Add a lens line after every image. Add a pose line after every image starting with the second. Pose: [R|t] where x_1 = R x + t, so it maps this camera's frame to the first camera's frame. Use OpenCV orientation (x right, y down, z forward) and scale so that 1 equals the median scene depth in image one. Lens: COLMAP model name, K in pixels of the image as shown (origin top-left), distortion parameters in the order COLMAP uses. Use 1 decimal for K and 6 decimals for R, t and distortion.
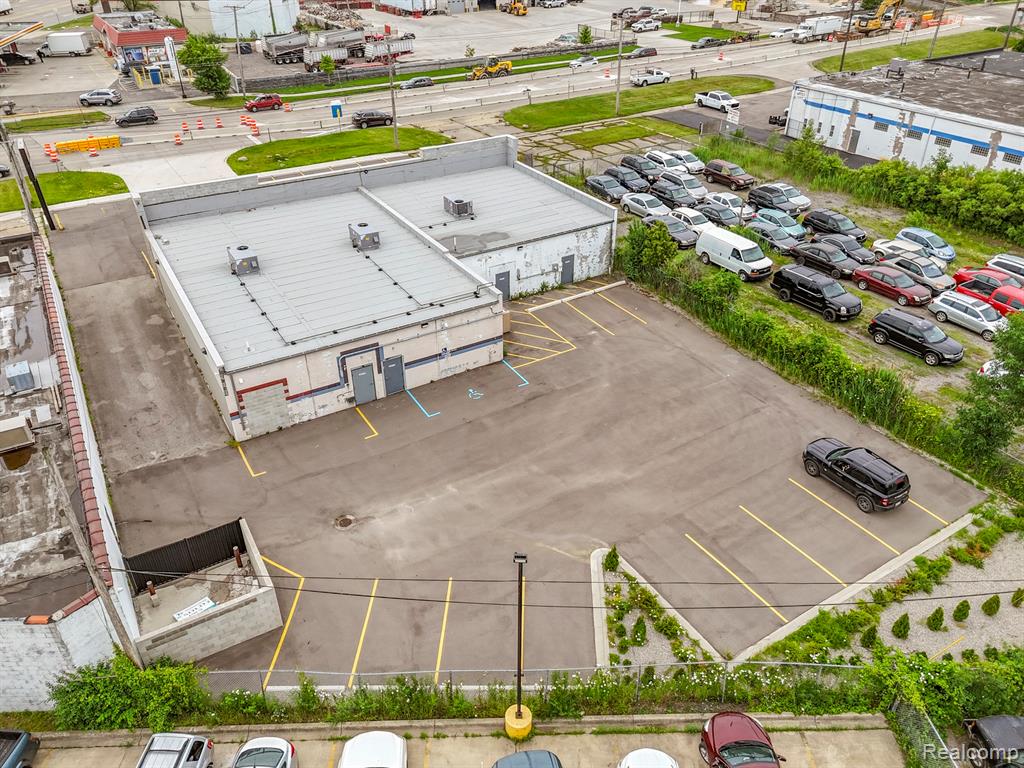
lens RADIAL K [[748.7, 0, 512.0], [0, 748.7, 384.0], [0, 0, 1]] dist [0.076230, -0.070950]
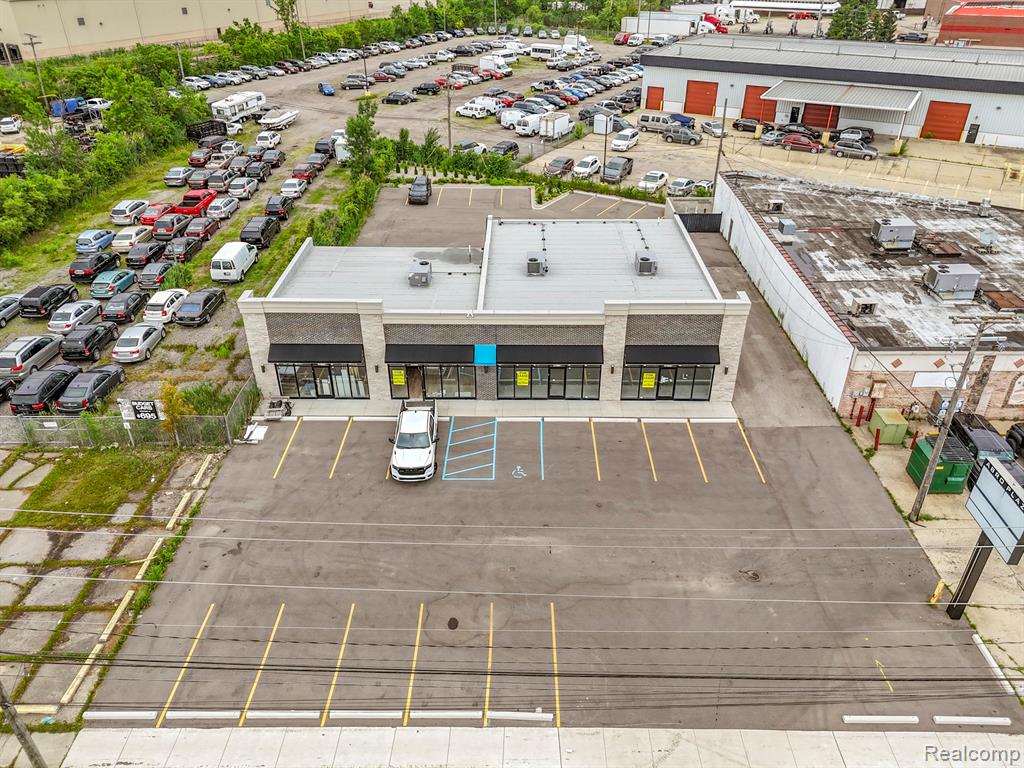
lens RADIAL K [[748.7, 0, 512.0], [0, 748.7, 384.0], [0, 0, 1]] dist [0.076230, -0.070950]
pose [[-0.851422, -0.266683, 0.451621, -0.648921], [0.288108, 0.481717, 0.827613, -0.940599], [-0.438263, 0.834763, -0.333311, 1.410594]]
